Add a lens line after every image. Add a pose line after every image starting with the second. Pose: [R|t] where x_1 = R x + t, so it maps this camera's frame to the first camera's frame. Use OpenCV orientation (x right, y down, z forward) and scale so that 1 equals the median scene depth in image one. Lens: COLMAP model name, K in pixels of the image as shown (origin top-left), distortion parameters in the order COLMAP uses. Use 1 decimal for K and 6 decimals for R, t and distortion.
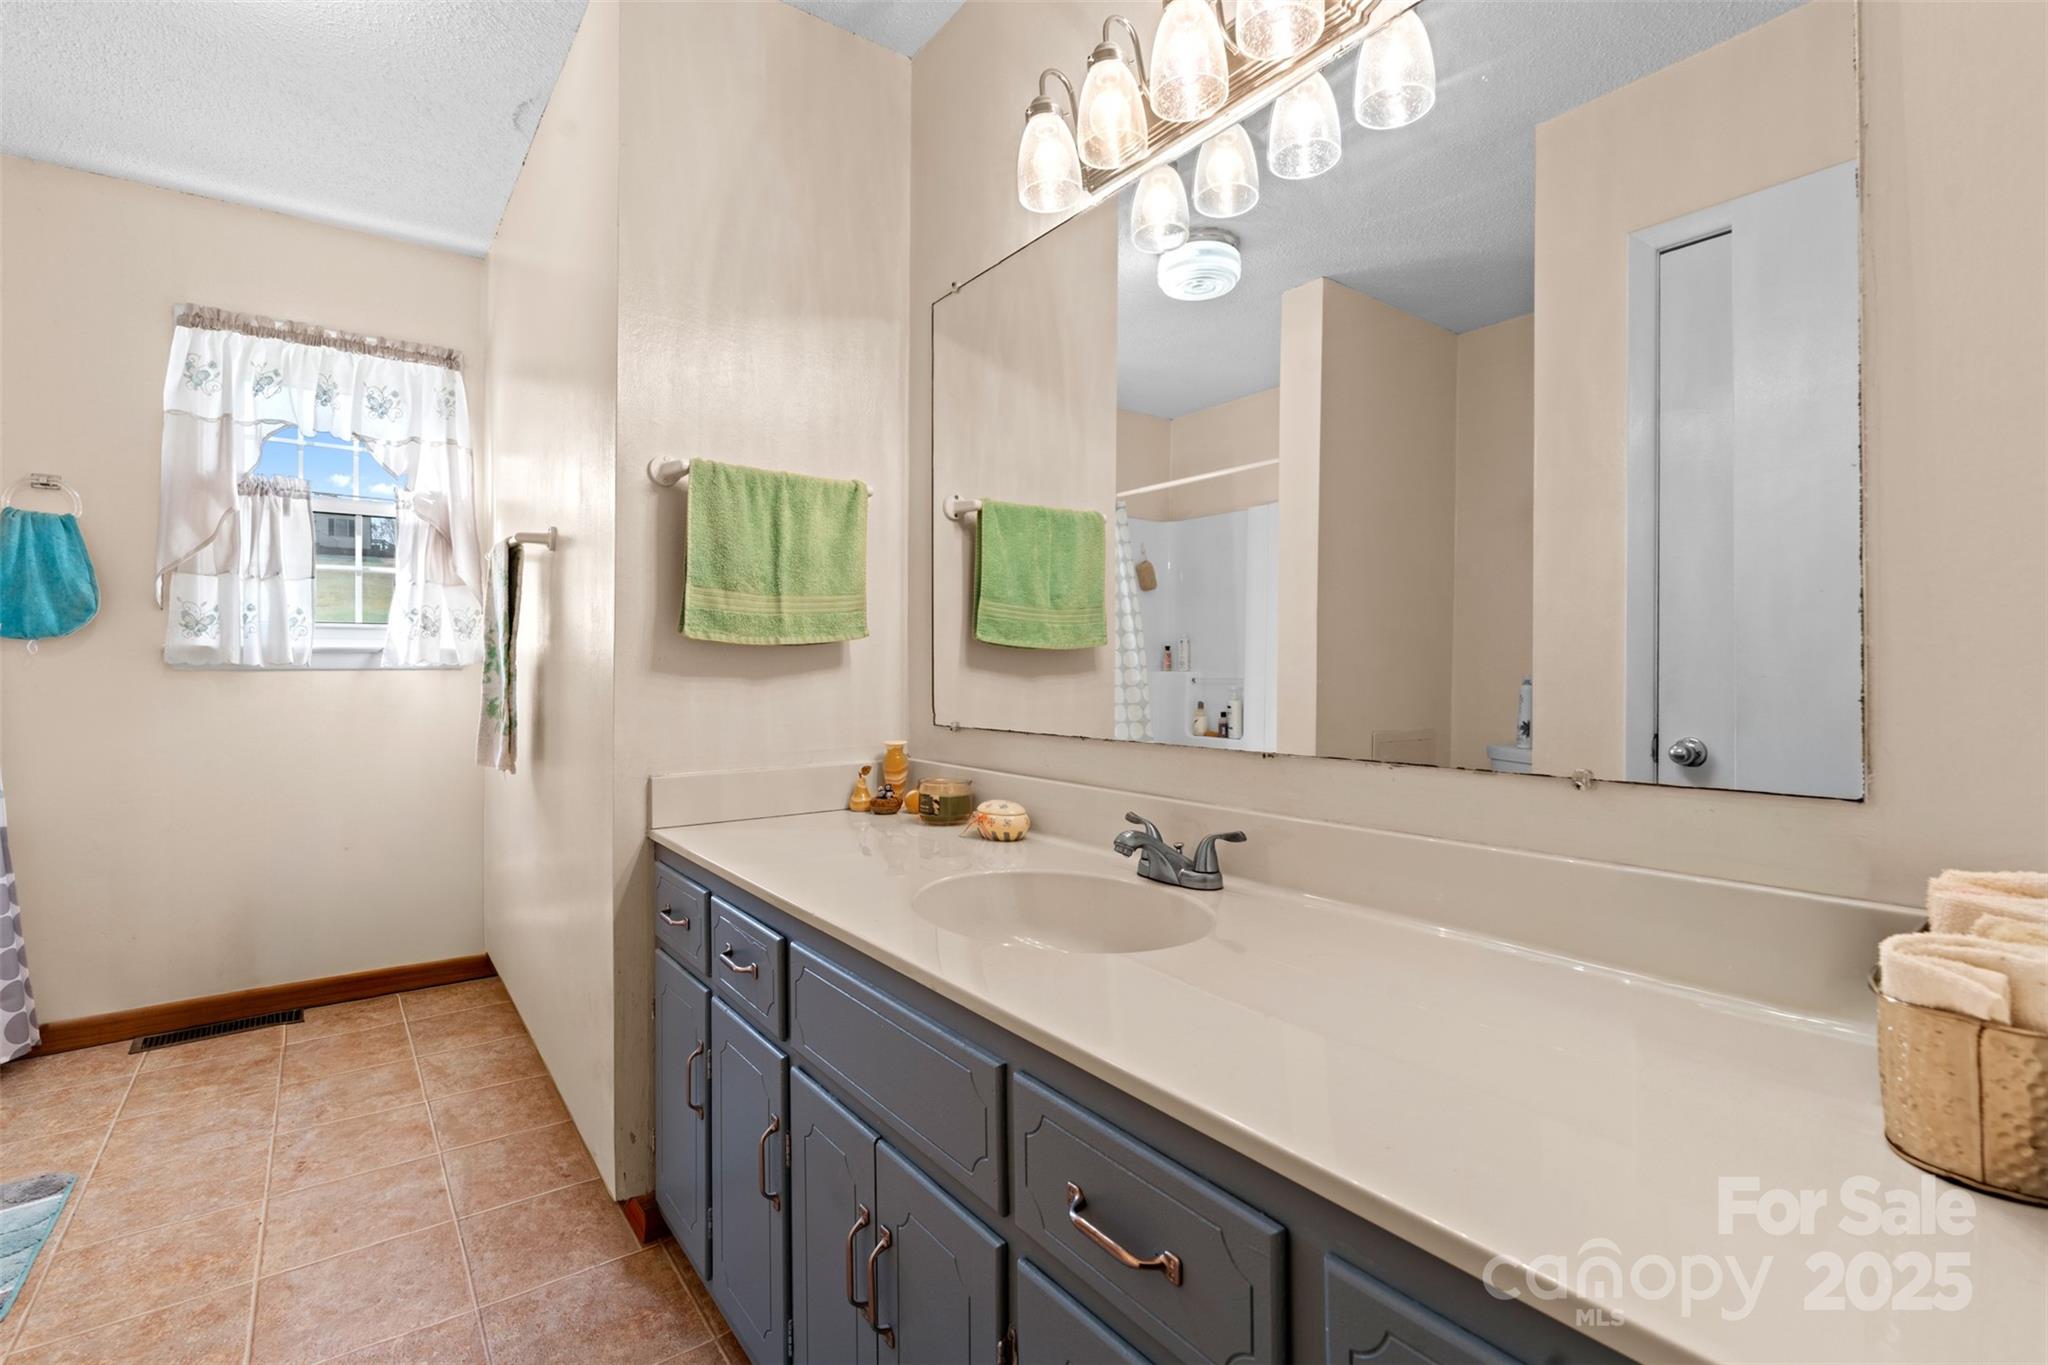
lens RADIAL K [[910.2, 0, 1024.4], [0, 910.2, 669.8], [0, 0, 1]] dist [-0.006490, -0.001303]
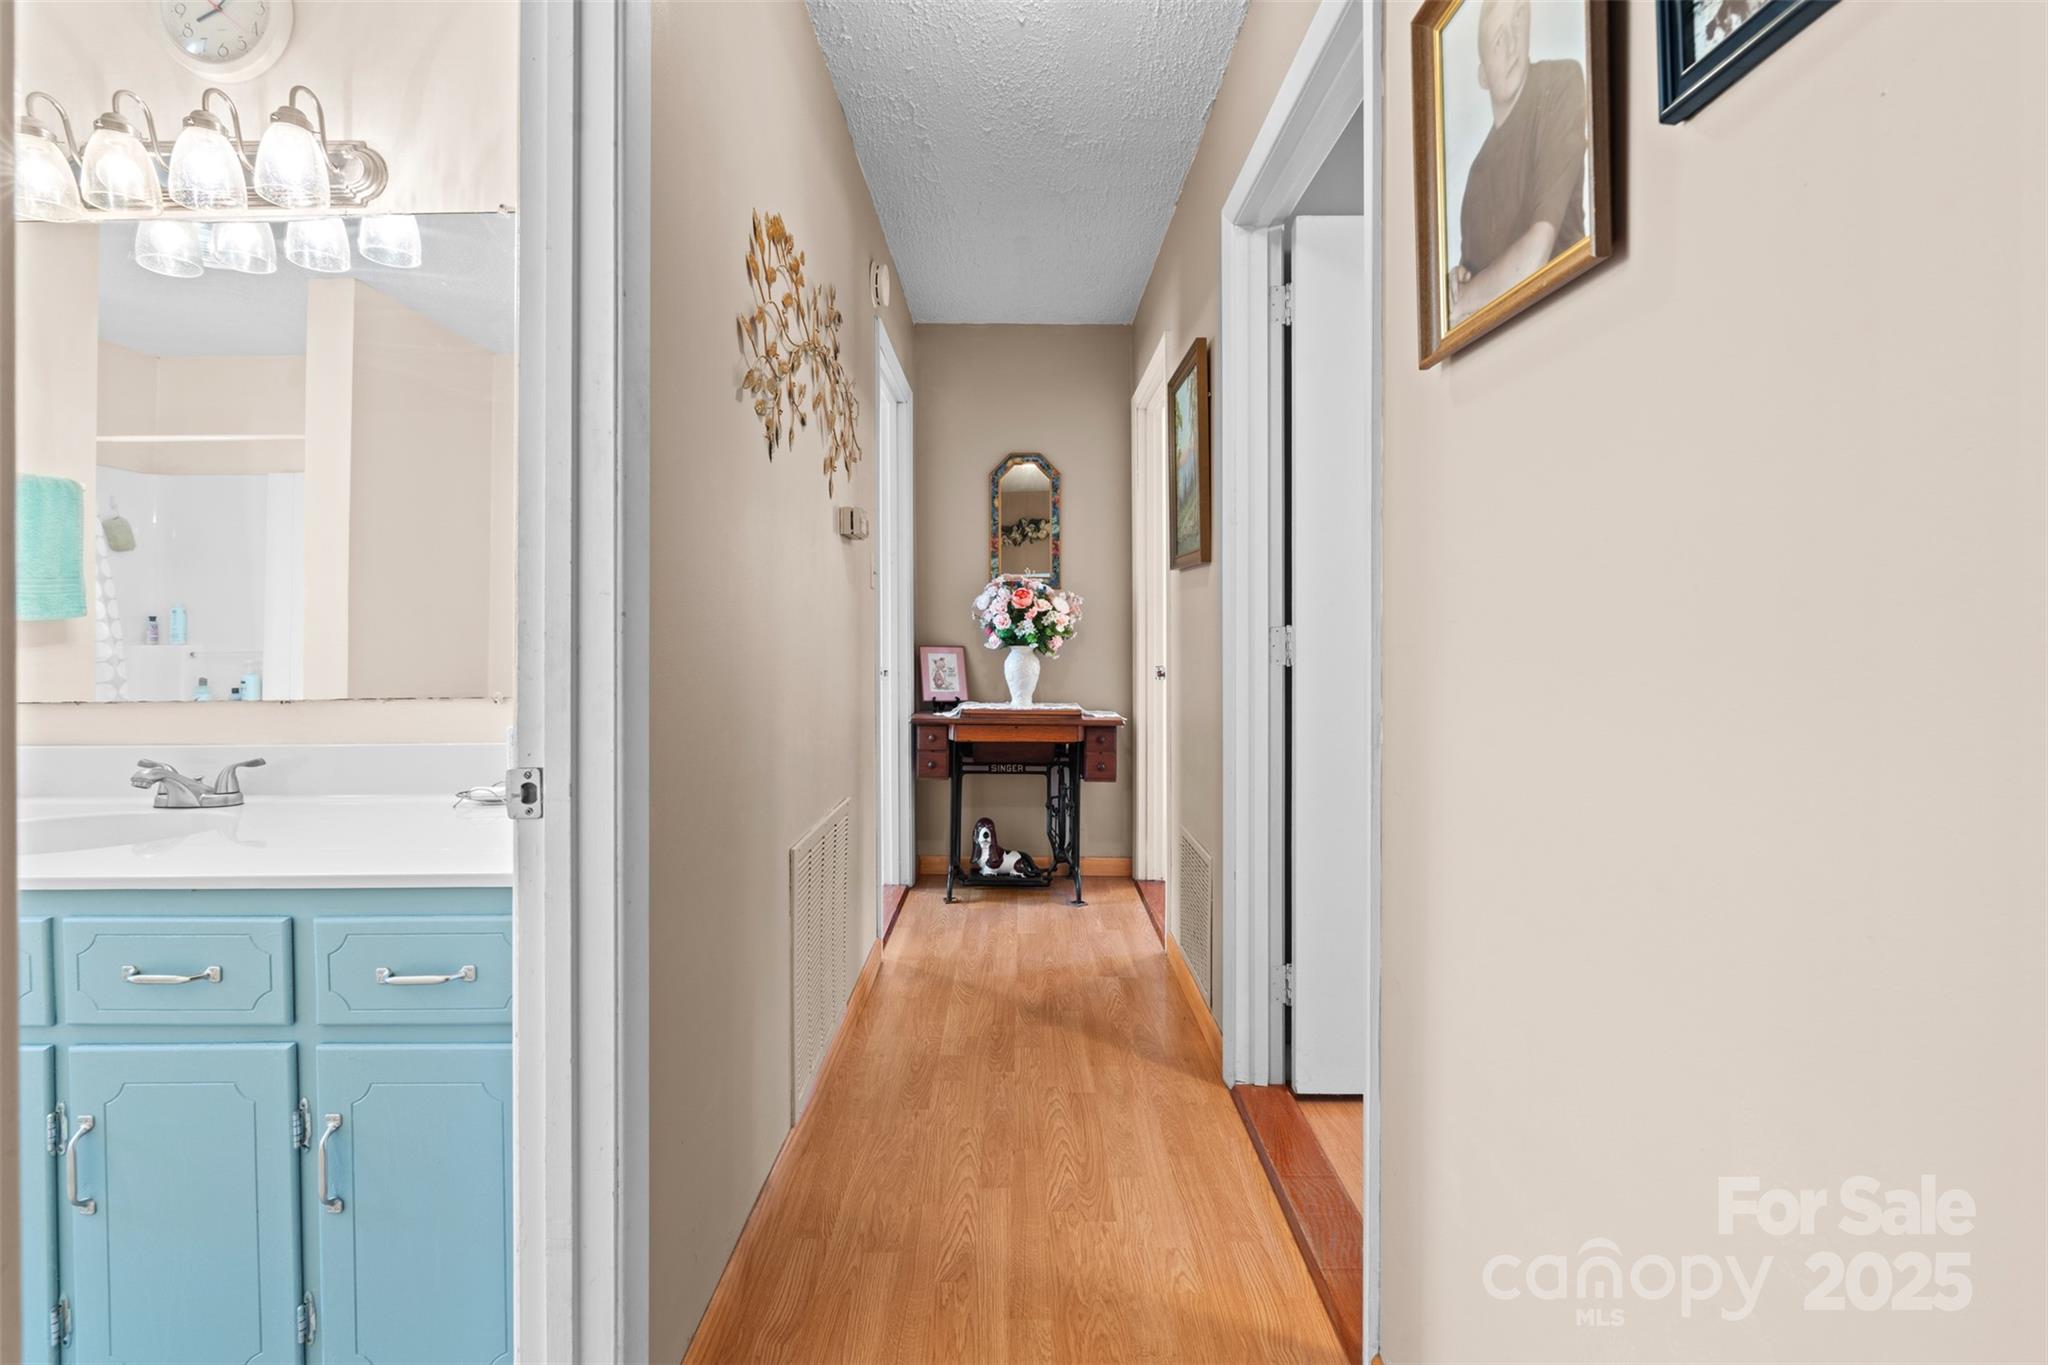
lens RADIAL K [[910.2, 0, 1033.8], [0, 910.2, 640.3], [0, 0, 1]] dist [-0.006490, -0.001303]
pose [[0.588124, -0.004526, 0.808758, -0.145464], [0.006915, 0.999976, 0.000567, 0.007419], [-0.808741, 0.005259, 0.588141, -0.606132]]
